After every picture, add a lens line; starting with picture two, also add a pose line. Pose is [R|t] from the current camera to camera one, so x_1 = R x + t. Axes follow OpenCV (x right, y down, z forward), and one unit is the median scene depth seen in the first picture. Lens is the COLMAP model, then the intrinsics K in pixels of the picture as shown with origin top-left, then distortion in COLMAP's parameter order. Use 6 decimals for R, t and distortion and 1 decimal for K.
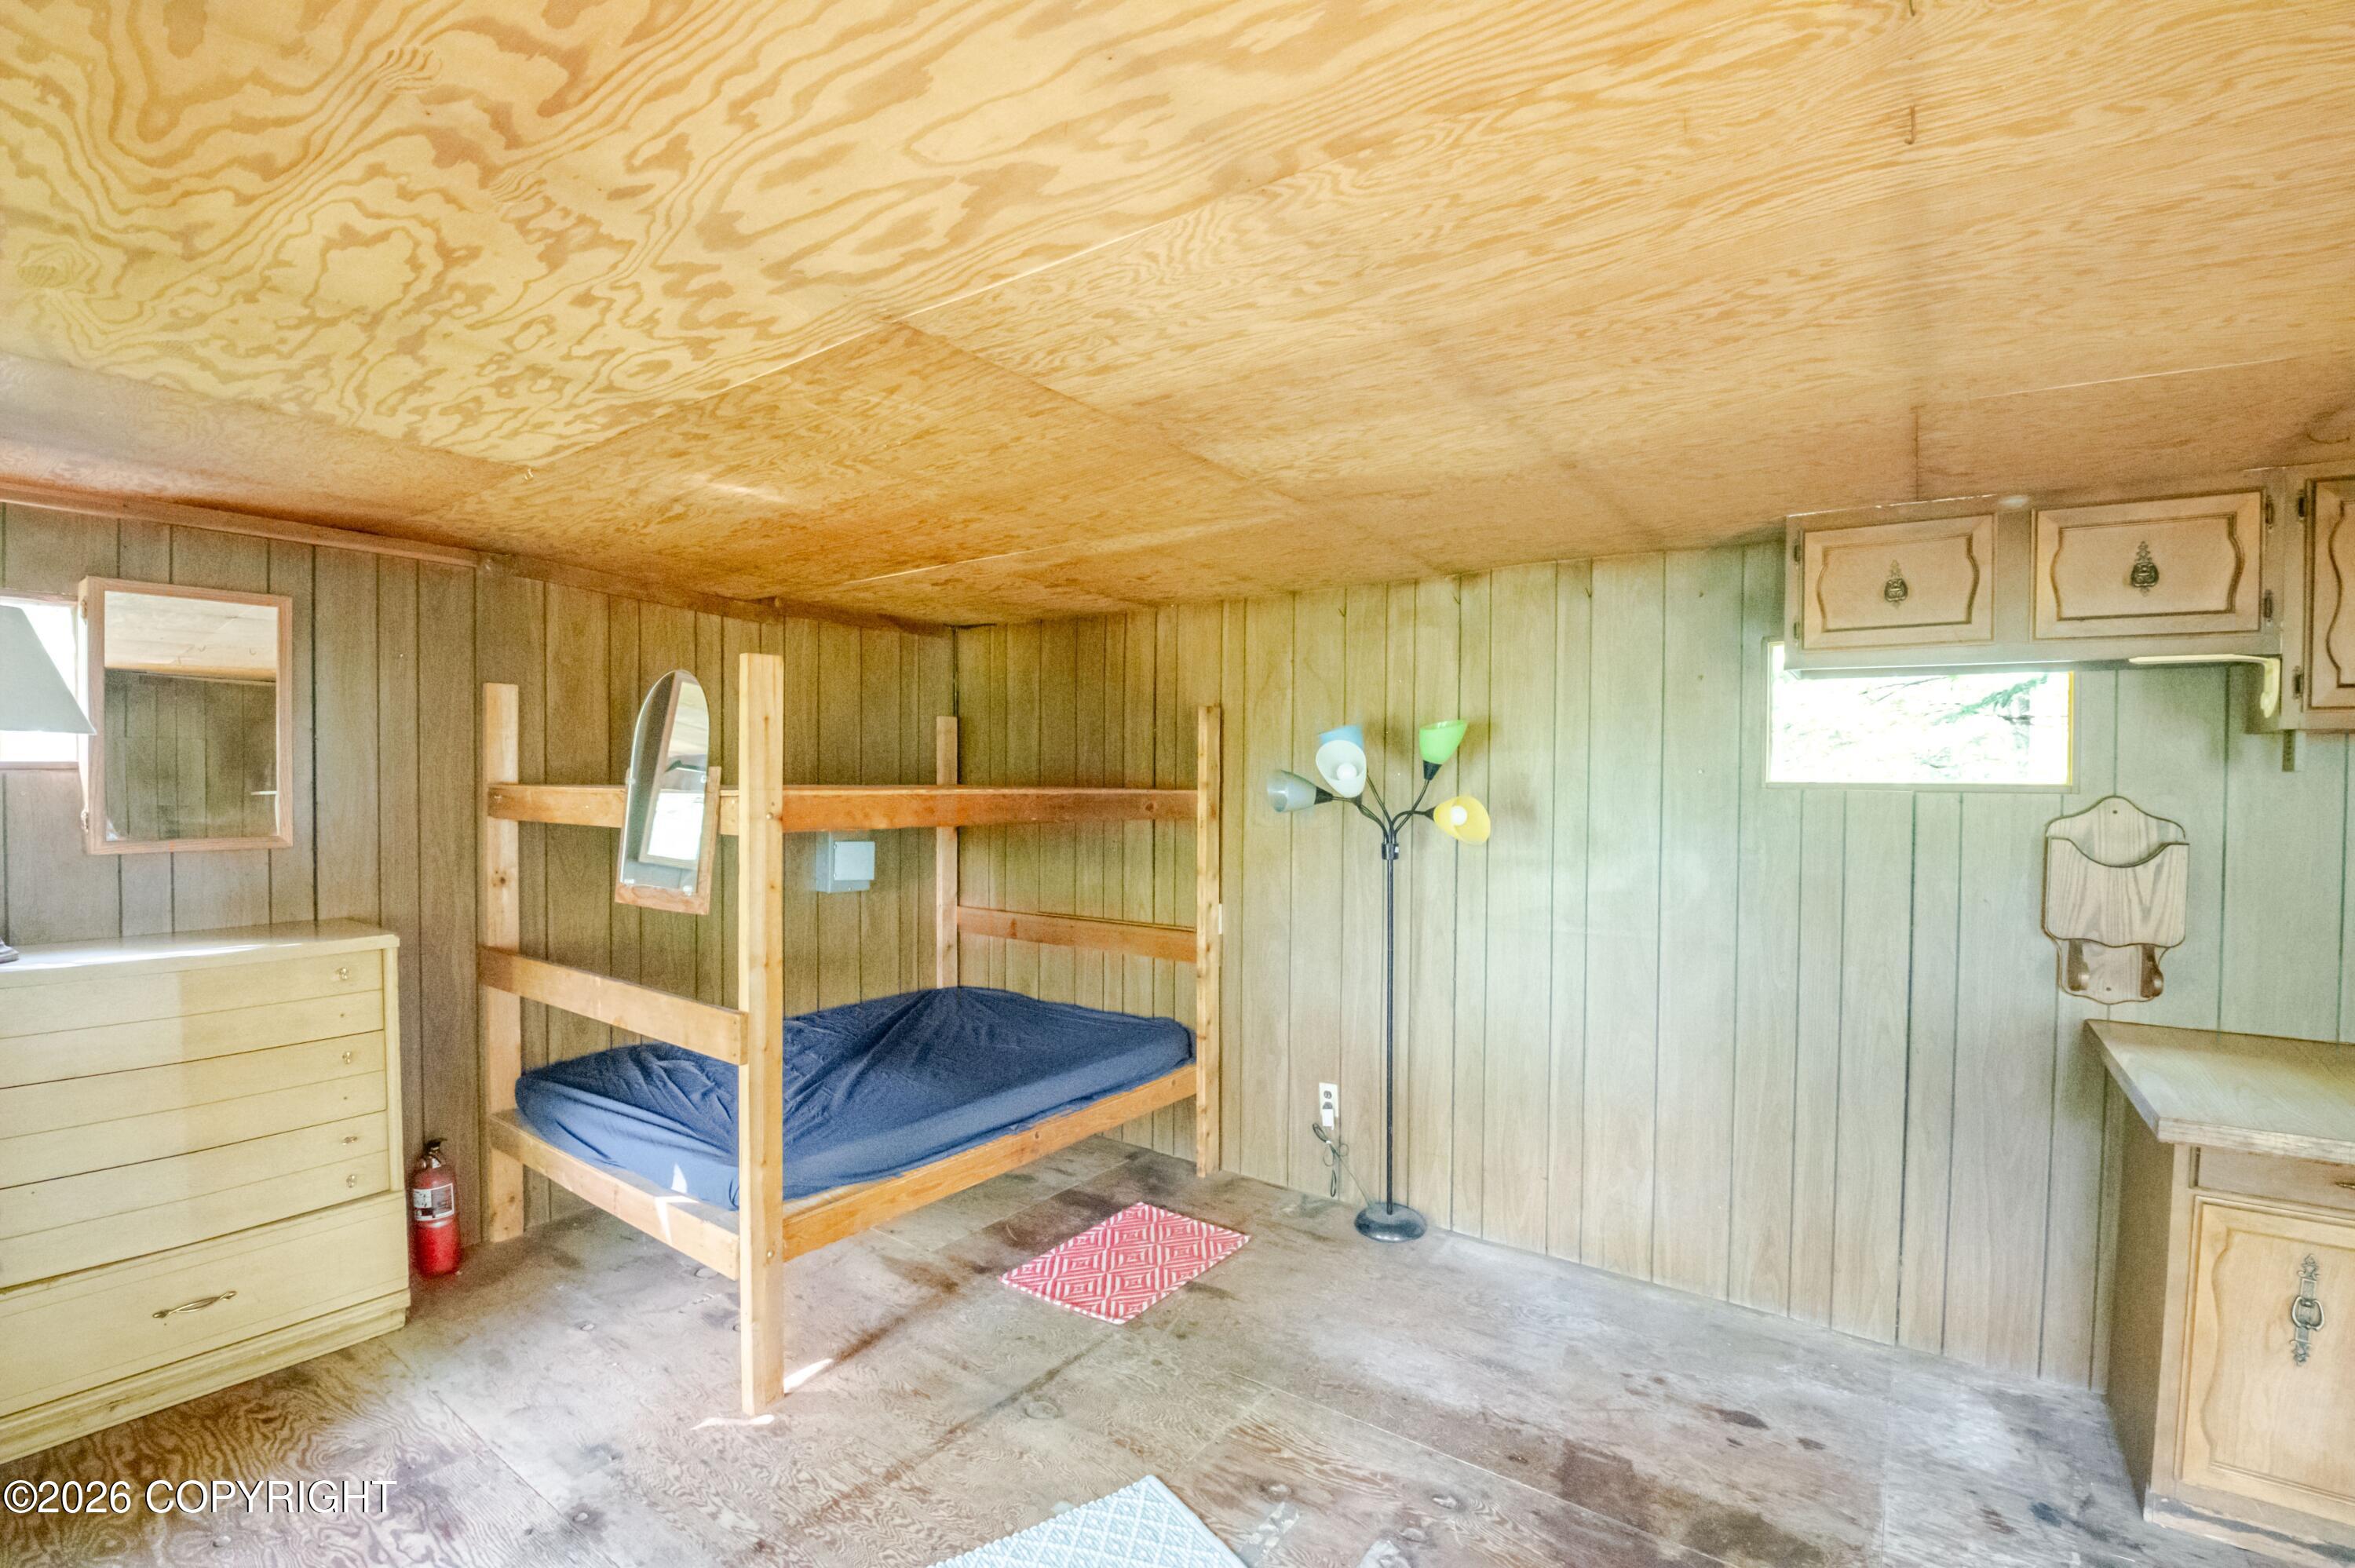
lens RADIAL K [[1044.0, 0, 1181.7], [0, 1044.0, 794.8], [0, 0, 1]] dist [-0.030311, -0.004358]
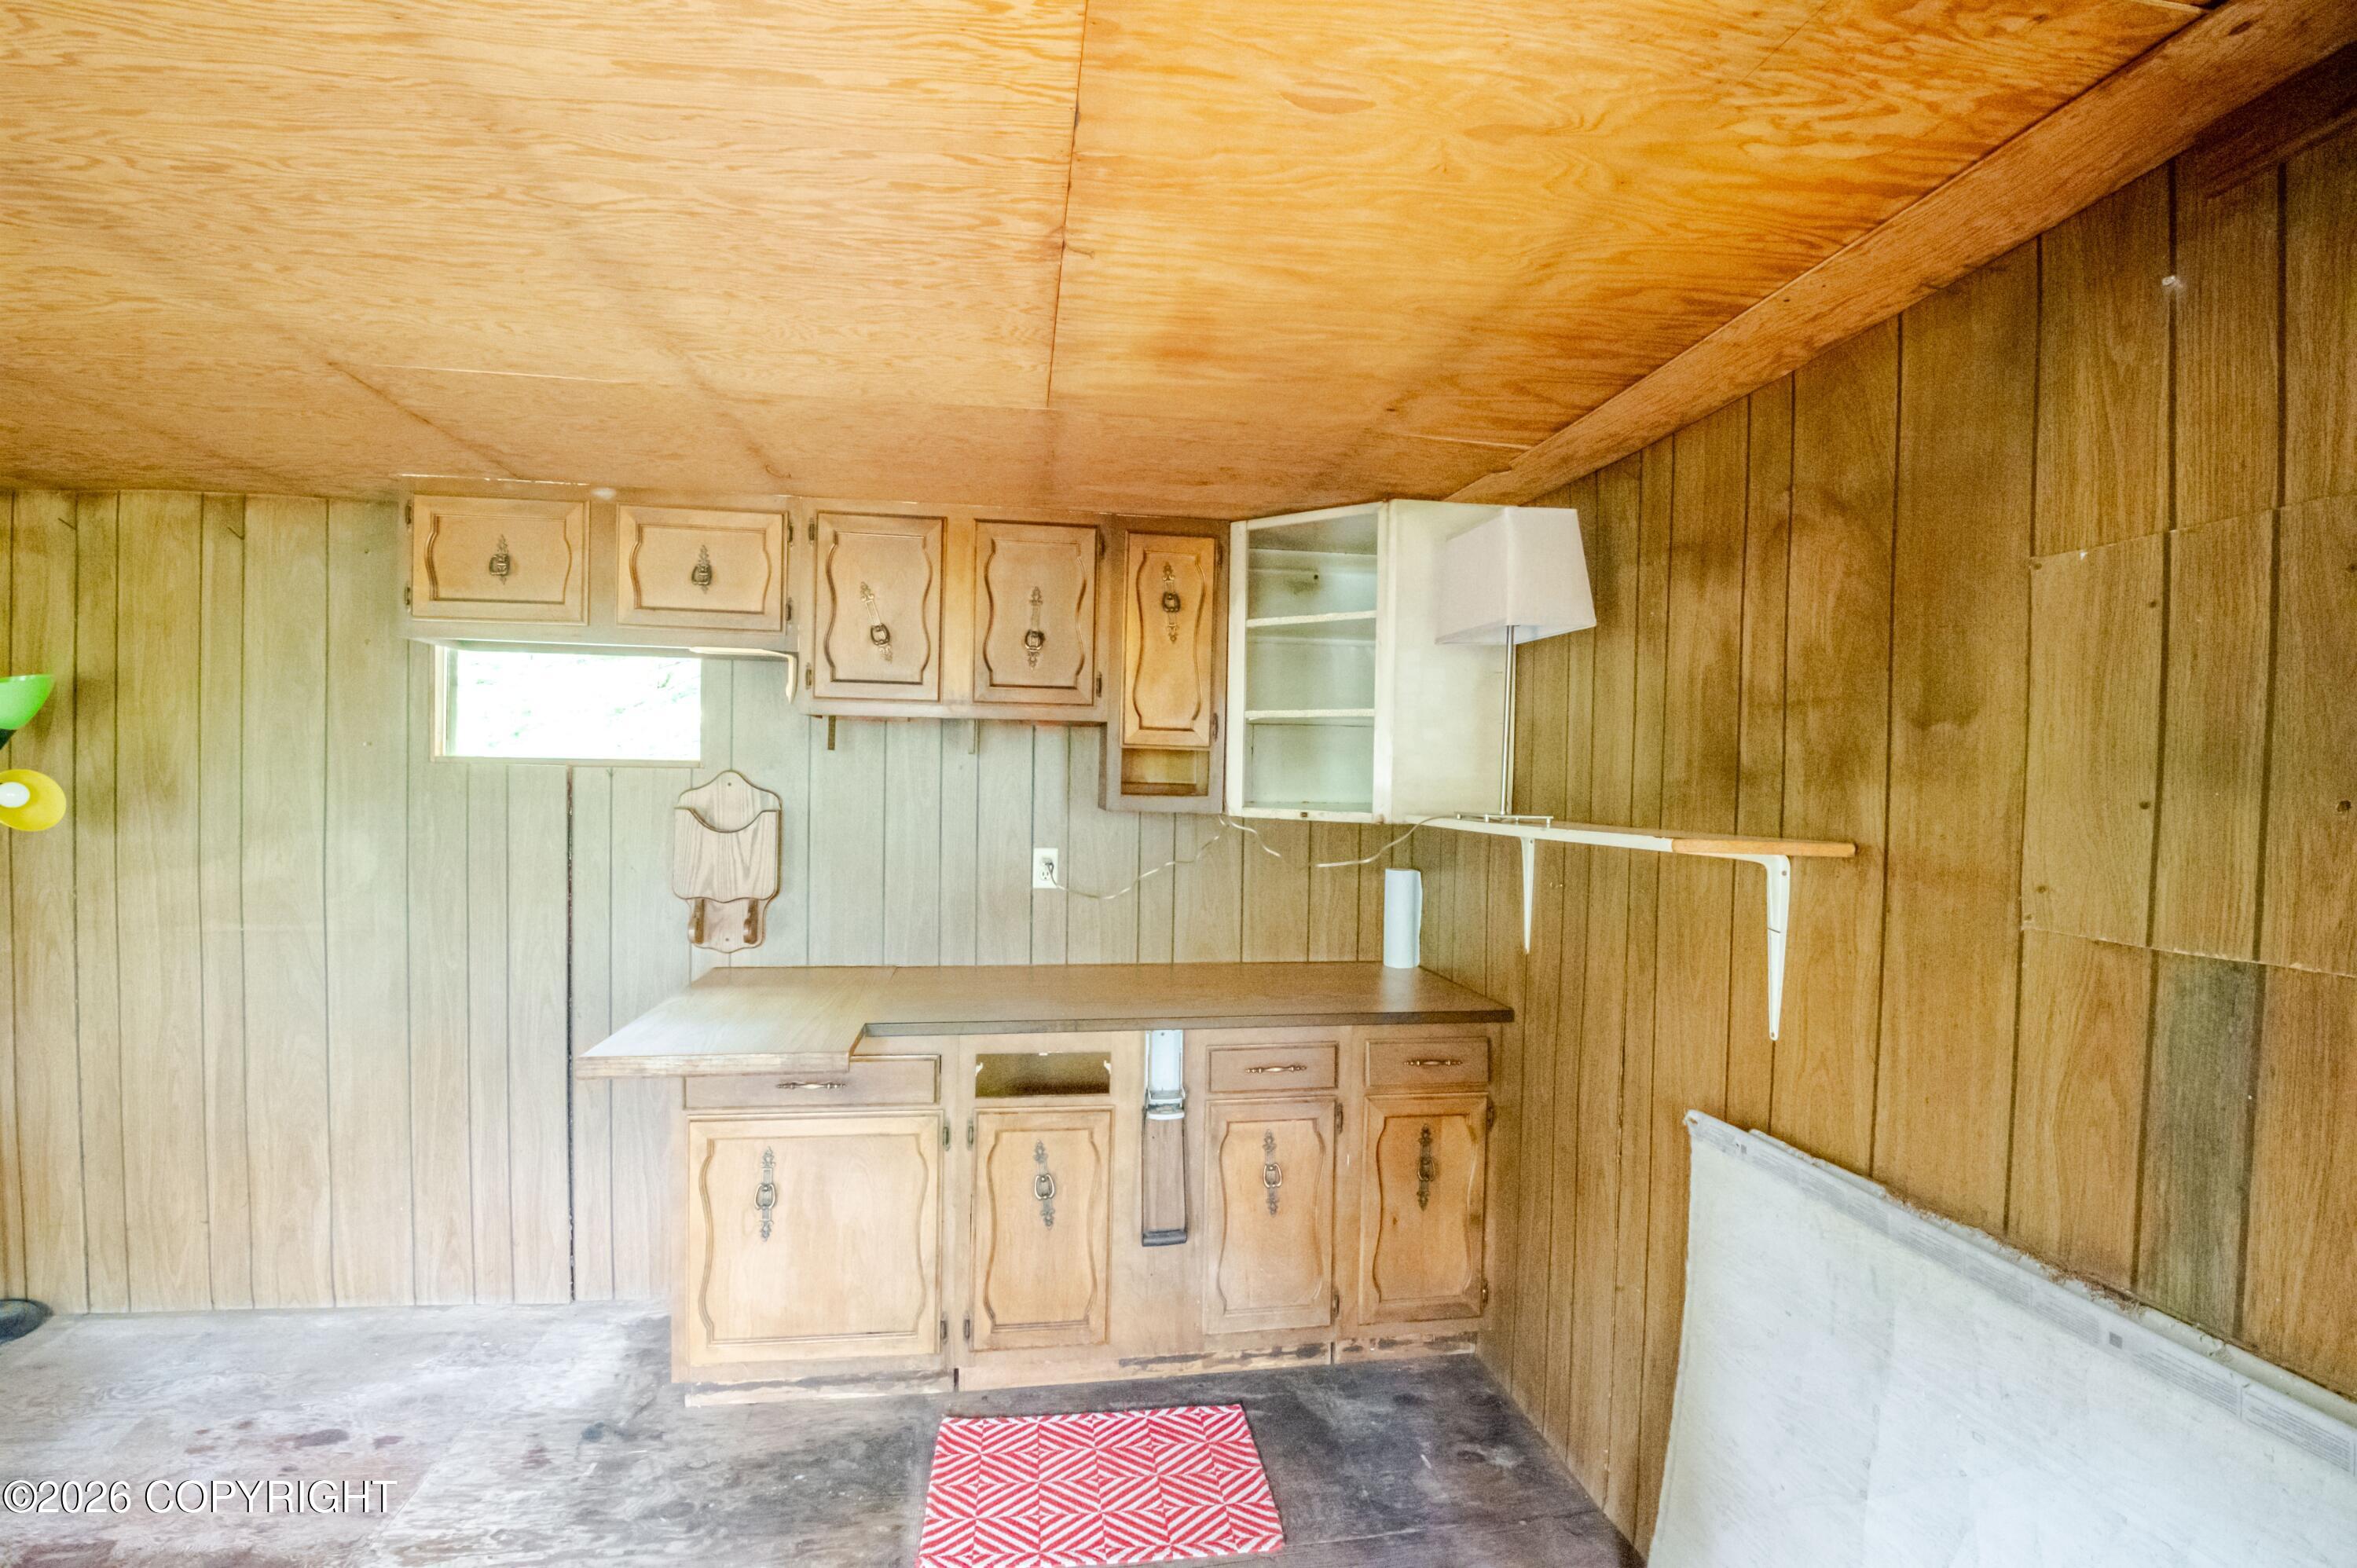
lens RADIAL K [[1044.9, 0, 1182.7], [0, 1044.9, 794.8], [0, 0, 1]] dist [-0.030311, -0.004358]
pose [[0.709905, -0.011408, 0.704205, 0.420986], [0.000049, 0.999870, 0.016149, 0.009246], [-0.704298, -0.011430, 0.709813, -0.174368]]
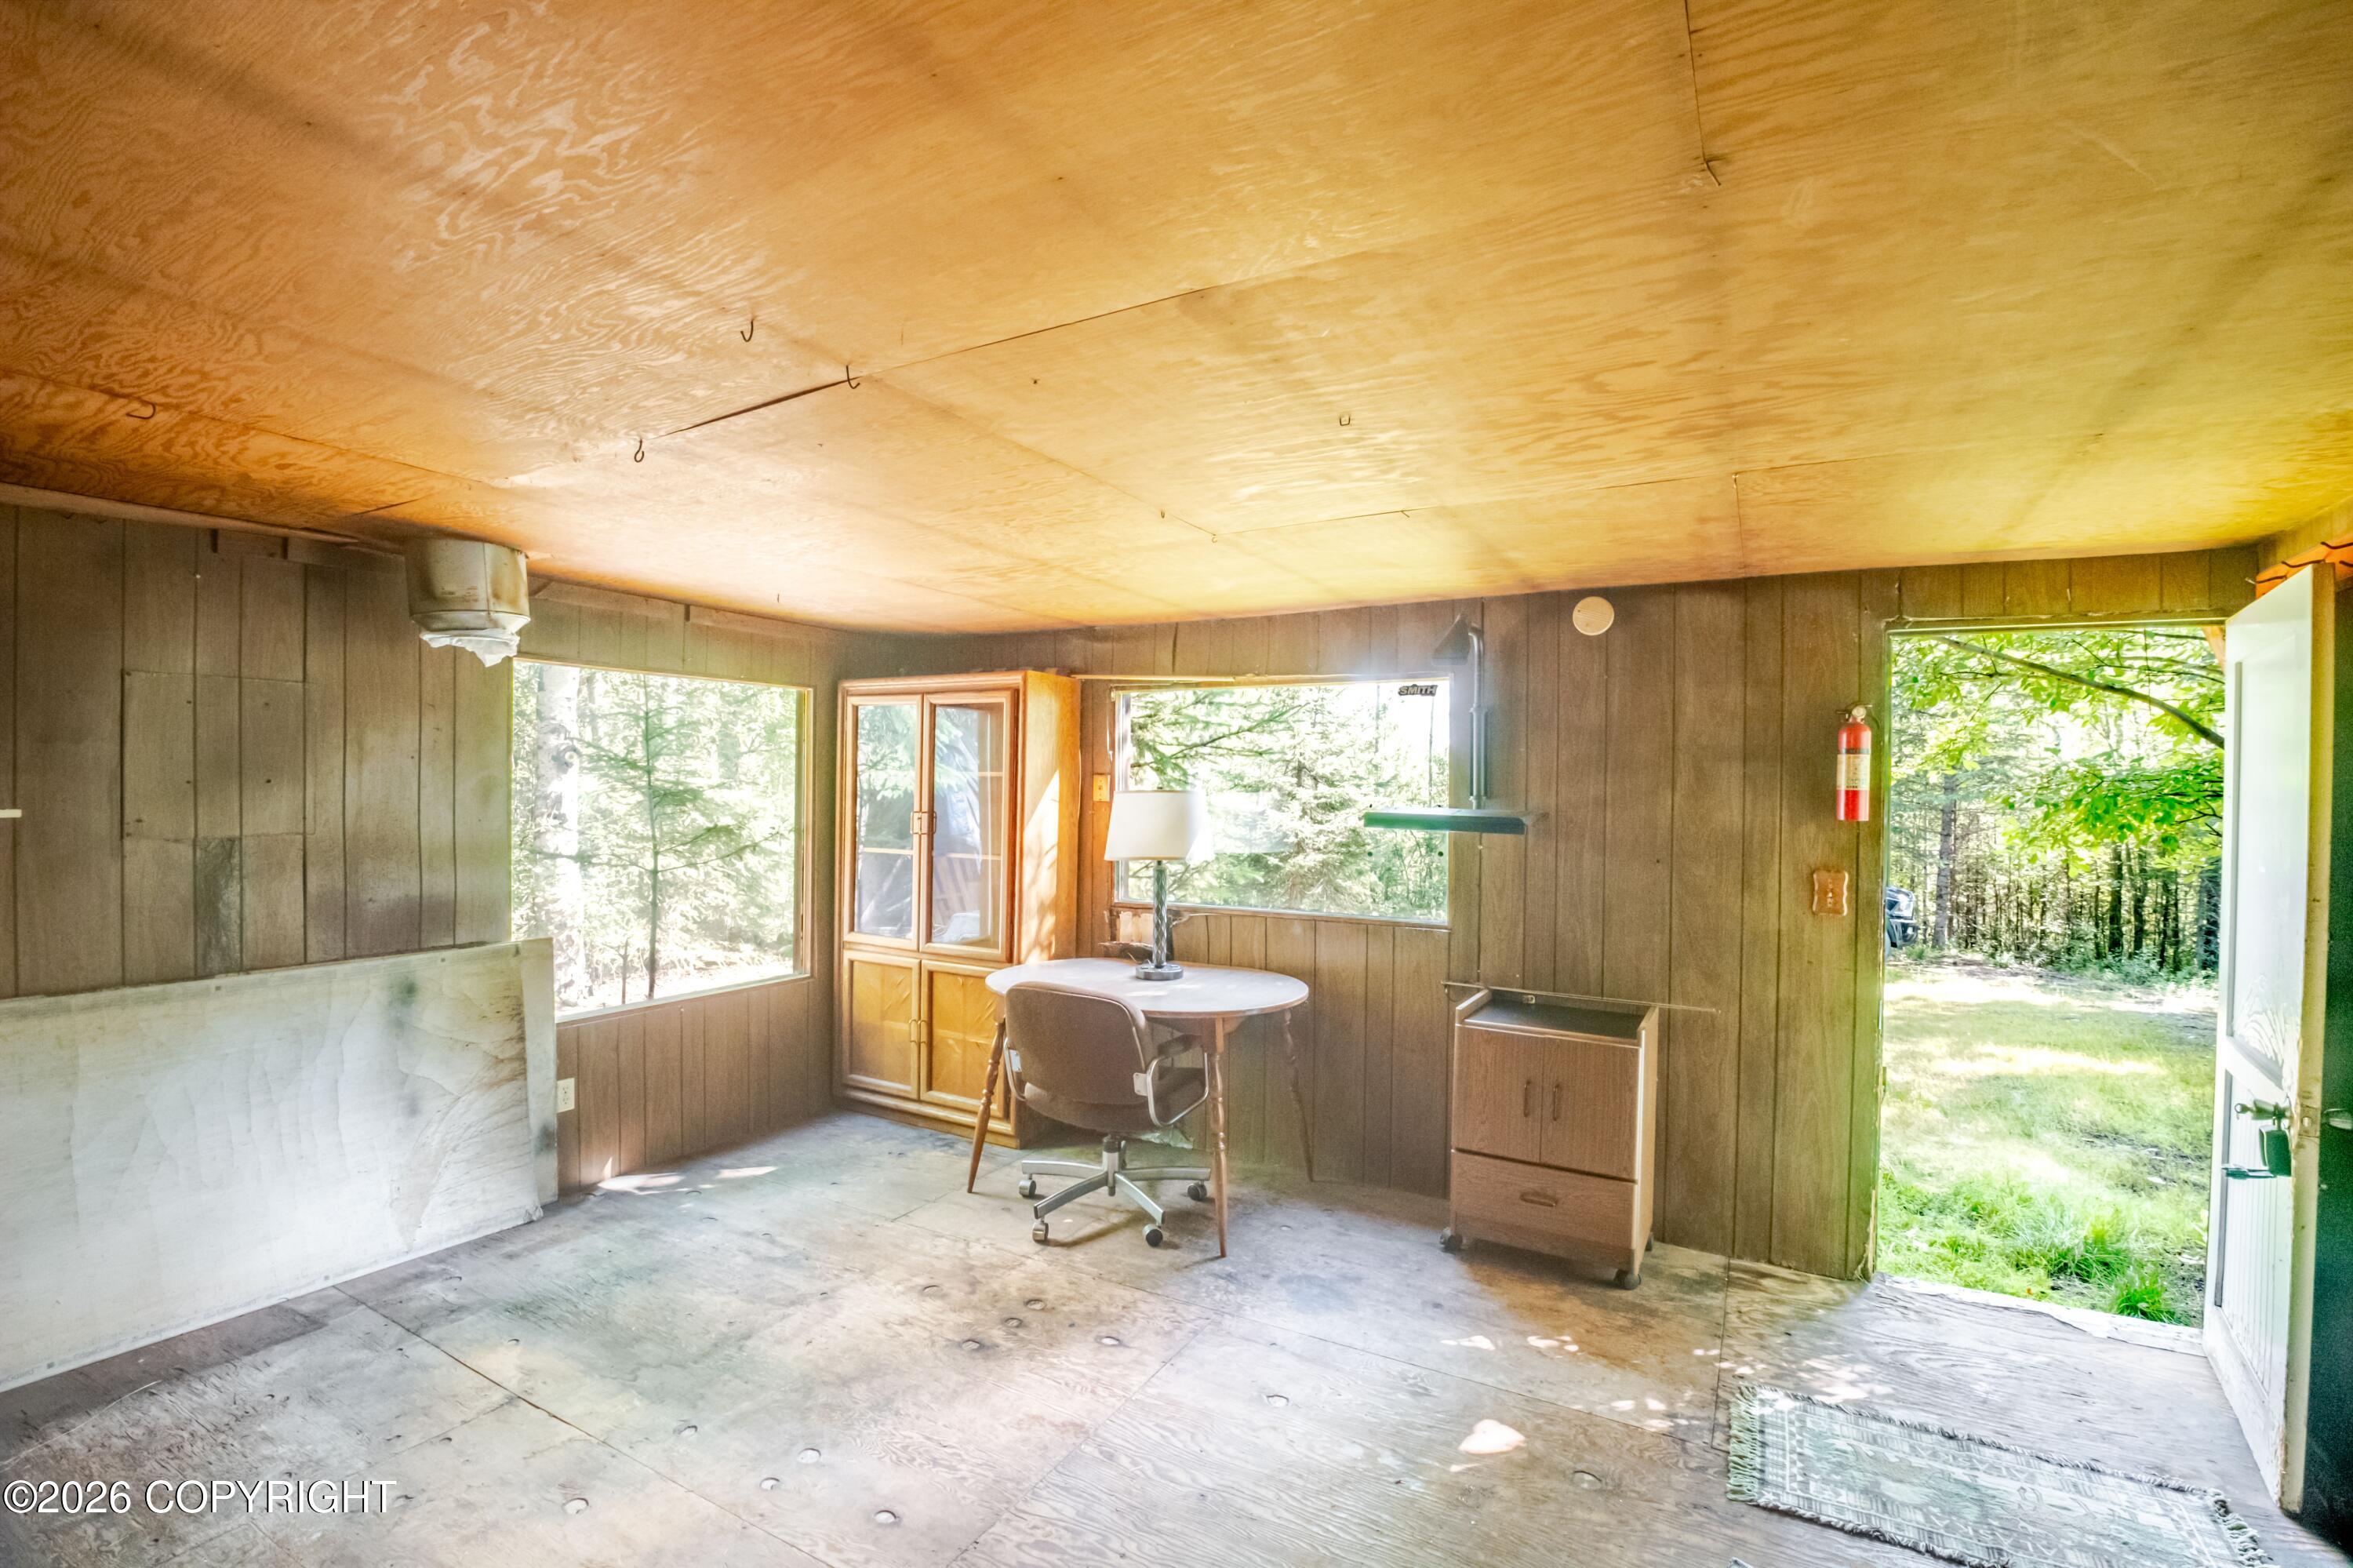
lens RADIAL K [[1043.3, 0, 1180.7], [0, 1043.3, 794.8], [0, 0, 1]] dist [-0.030311, -0.004358]
pose [[-0.993965, -0.022625, -0.107337, 0.089905], [-0.024925, 0.999486, 0.020139, -0.012450], [0.106826, 0.022693, -0.994019, 0.977249]]
